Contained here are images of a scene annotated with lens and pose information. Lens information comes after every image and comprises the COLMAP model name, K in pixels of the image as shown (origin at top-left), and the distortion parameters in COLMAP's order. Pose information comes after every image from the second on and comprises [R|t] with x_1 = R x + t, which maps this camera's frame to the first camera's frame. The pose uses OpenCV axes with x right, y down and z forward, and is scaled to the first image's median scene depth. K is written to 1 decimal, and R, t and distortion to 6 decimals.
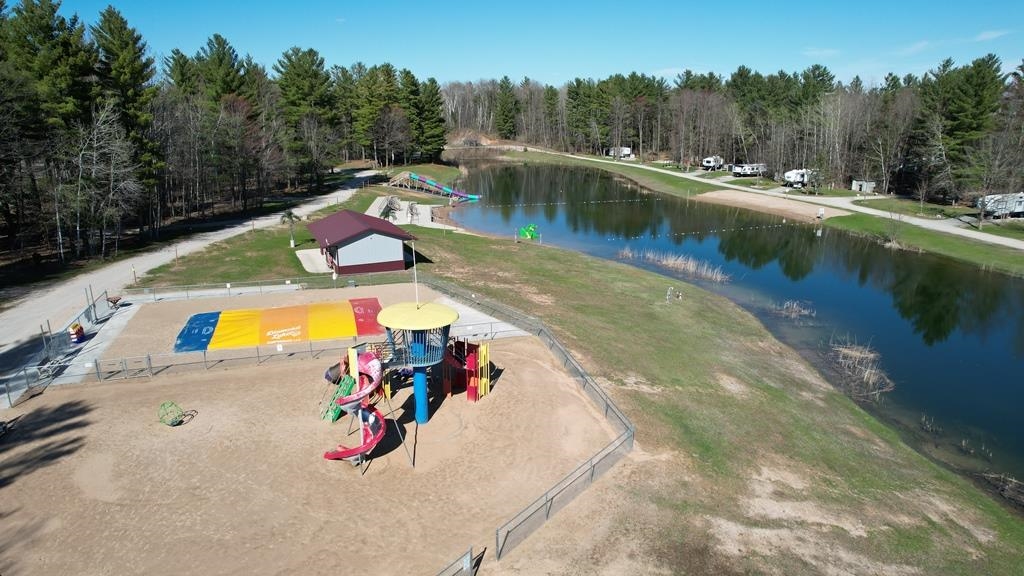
lens RADIAL K [[653.5, 0, 514.6], [0, 653.5, 289.4], [0, 0, 1]] dist [-0.079223, 0.072652]
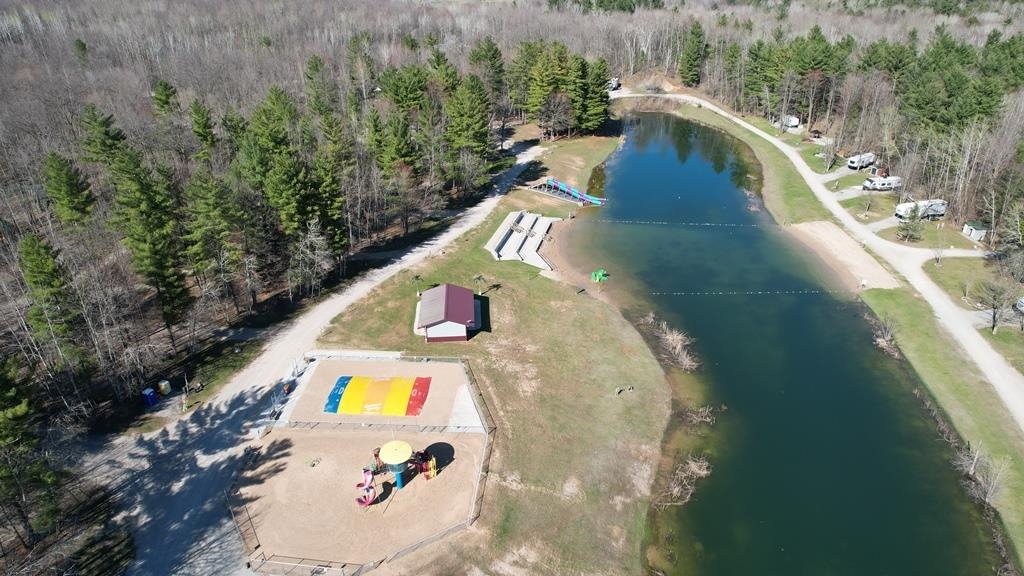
lens RADIAL K [[653.5, 0, 514.6], [0, 653.5, 289.4], [0, 0, 1]] dist [-0.079223, 0.072652]
pose [[0.937204, 0.158577, -0.310647, 0.340743], [-0.090562, 0.970758, 0.222324, -0.416710], [0.336819, -0.180230, 0.924159, -0.362681]]
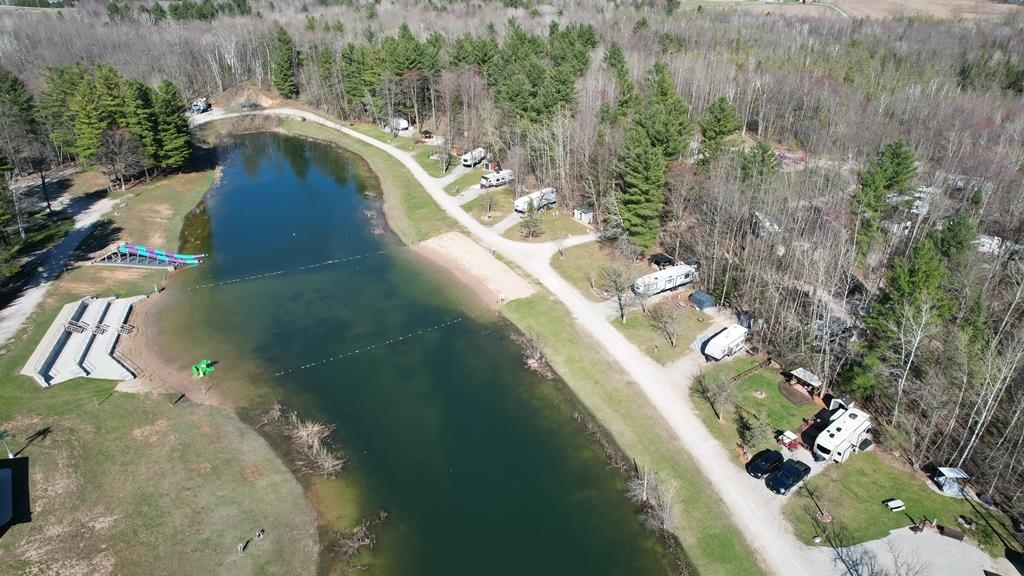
lens RADIAL K [[653.5, 0, 514.6], [0, 653.5, 289.4], [0, 0, 1]] dist [-0.079223, 0.072652]
pose [[0.980298, -0.084691, 0.178449, 0.411341], [0.045993, 0.976456, 0.210757, -0.491274], [-0.192097, -0.198397, 0.961112, -0.072505]]
